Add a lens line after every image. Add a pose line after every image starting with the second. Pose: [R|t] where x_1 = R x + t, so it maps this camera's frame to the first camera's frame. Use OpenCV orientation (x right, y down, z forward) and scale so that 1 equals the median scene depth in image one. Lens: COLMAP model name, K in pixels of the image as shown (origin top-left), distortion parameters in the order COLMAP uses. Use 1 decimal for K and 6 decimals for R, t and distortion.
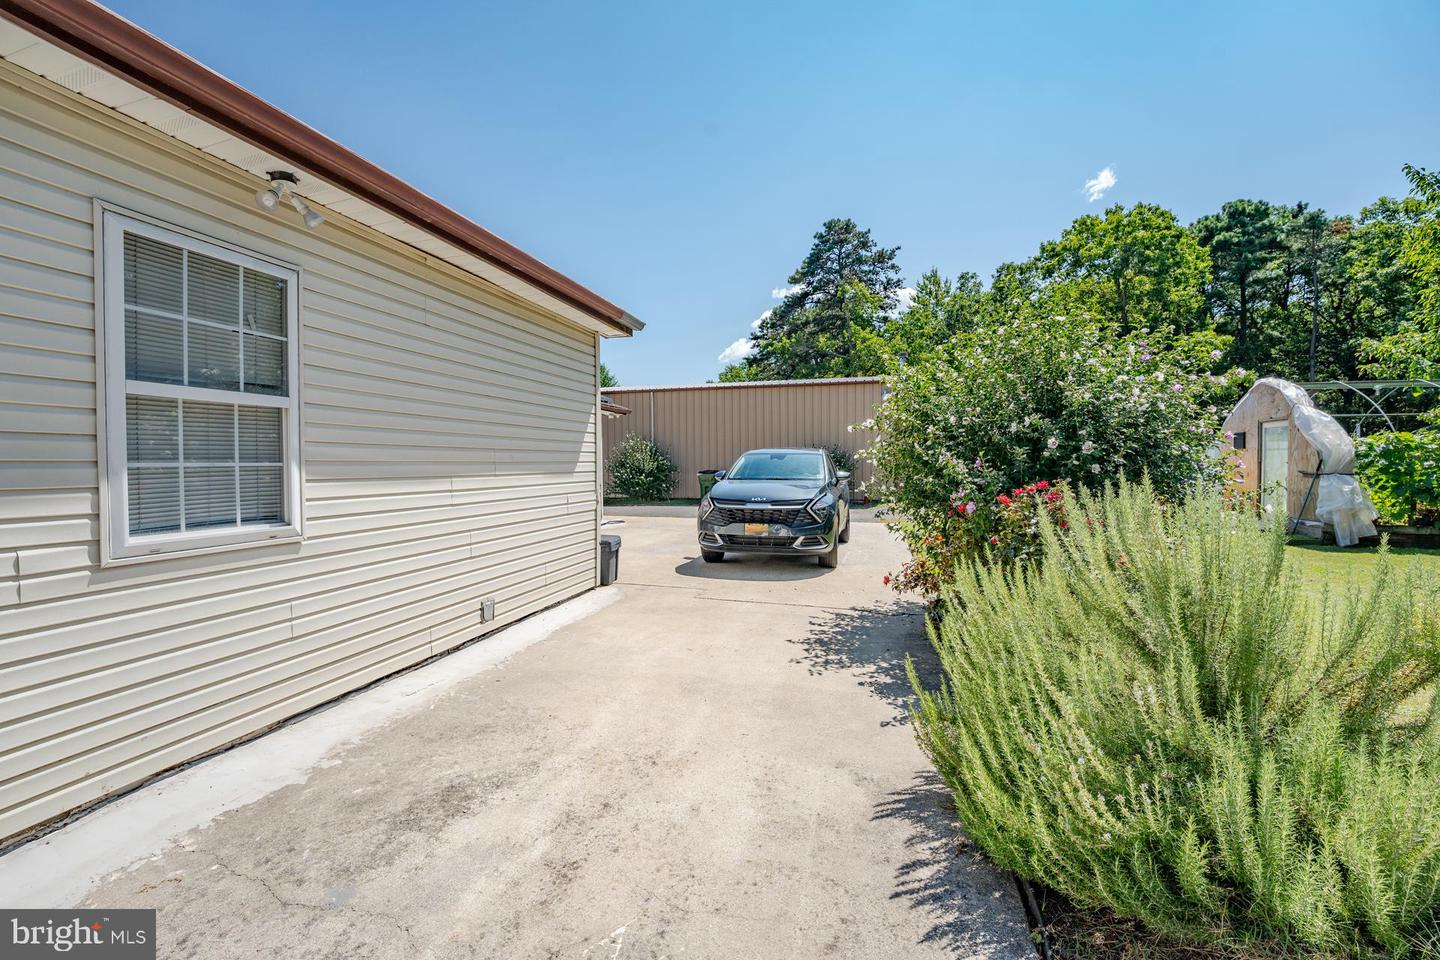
lens RADIAL K [[593.7, 0, 718.6], [0, 593.7, 474.1], [0, 0, 1]] dist [-0.032197, 0.006519]
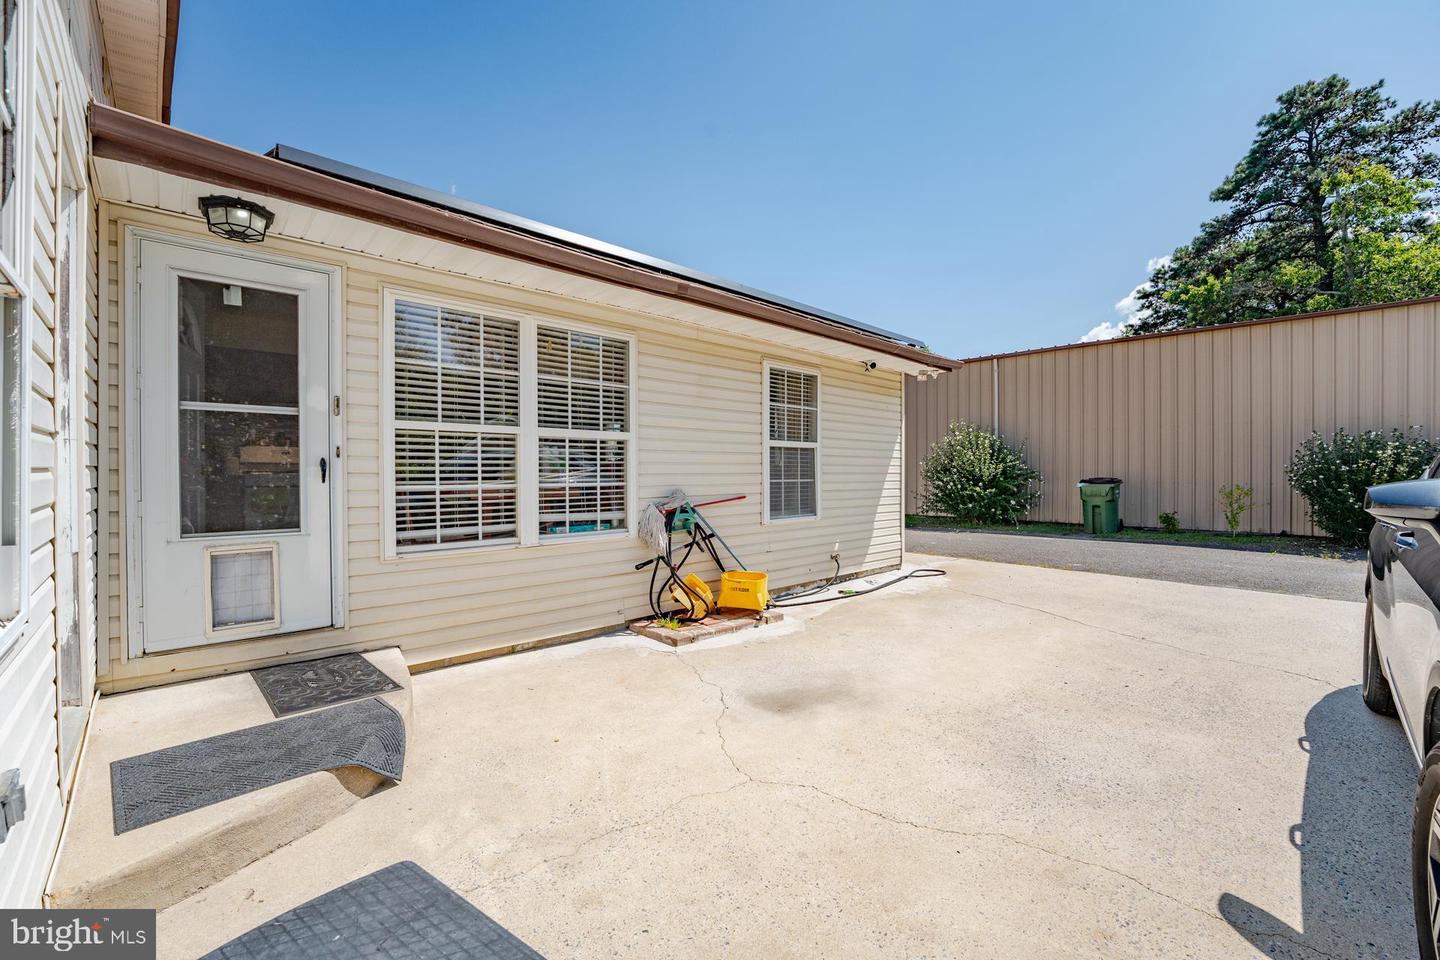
lens RADIAL K [[593.7, 0, 723.9], [0, 593.7, 481.0], [0, 0, 1]] dist [-0.032197, 0.006519]
pose [[0.862589, 0.011754, -0.505769, -0.022260], [-0.011969, 0.999924, 0.002826, -0.000304], [0.505764, 0.003616, 0.862664, 0.157179]]
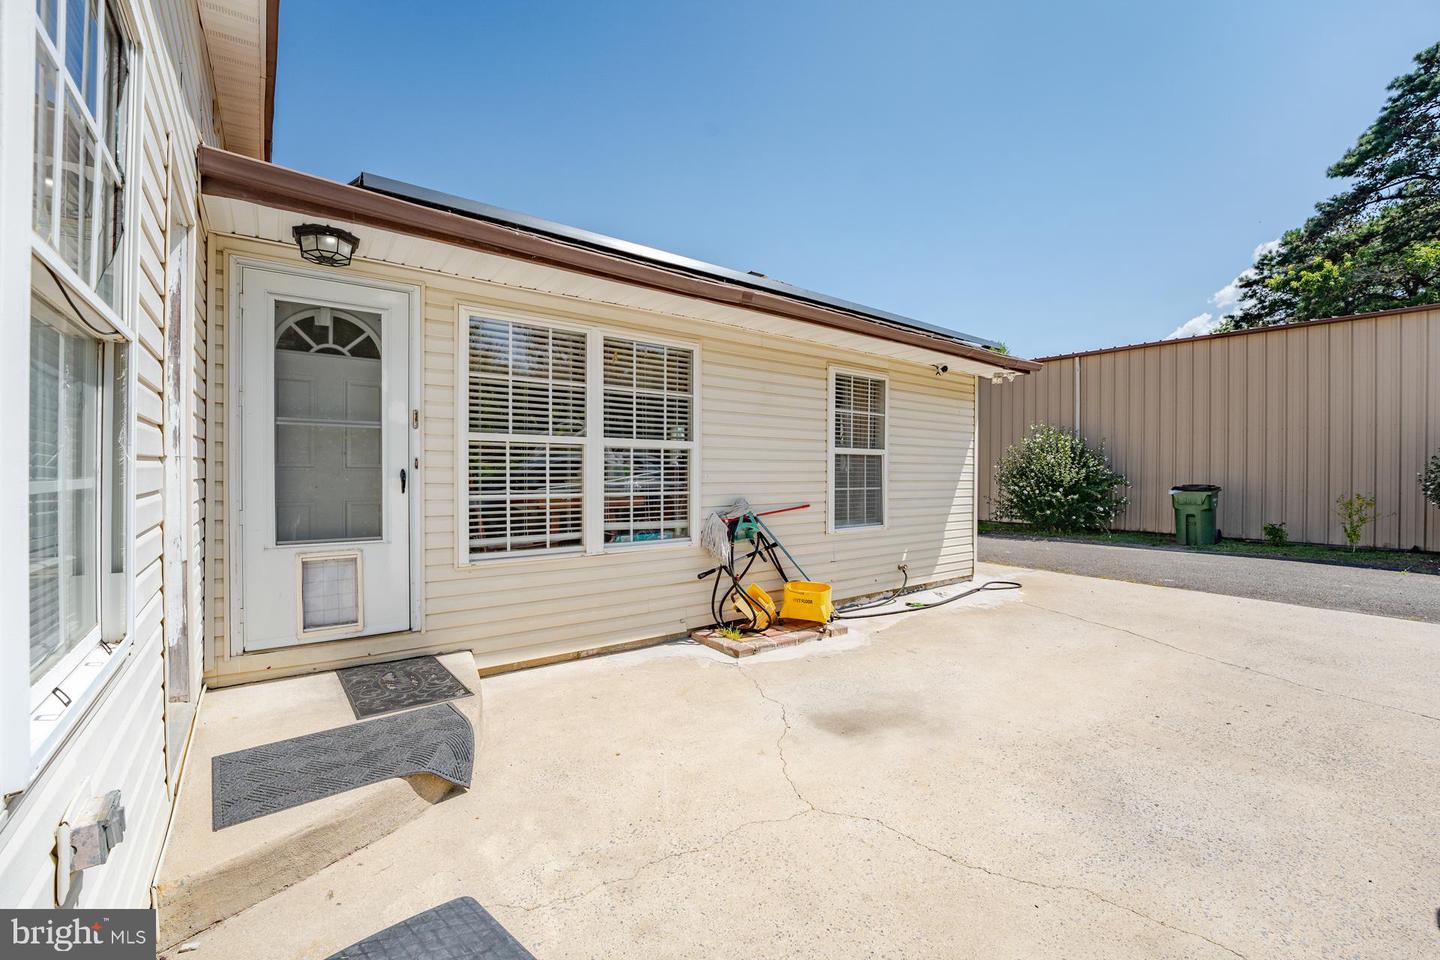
lens RADIAL K [[593.7, 0, 723.2], [0, 593.7, 481.1], [0, 0, 1]] dist [-0.032197, 0.006519]
pose [[0.802736, 0.018876, -0.596036, -0.023006], [-0.019158, 0.999799, 0.005862, -0.002440], [0.596027, 0.006713, 0.802937, 0.158358]]
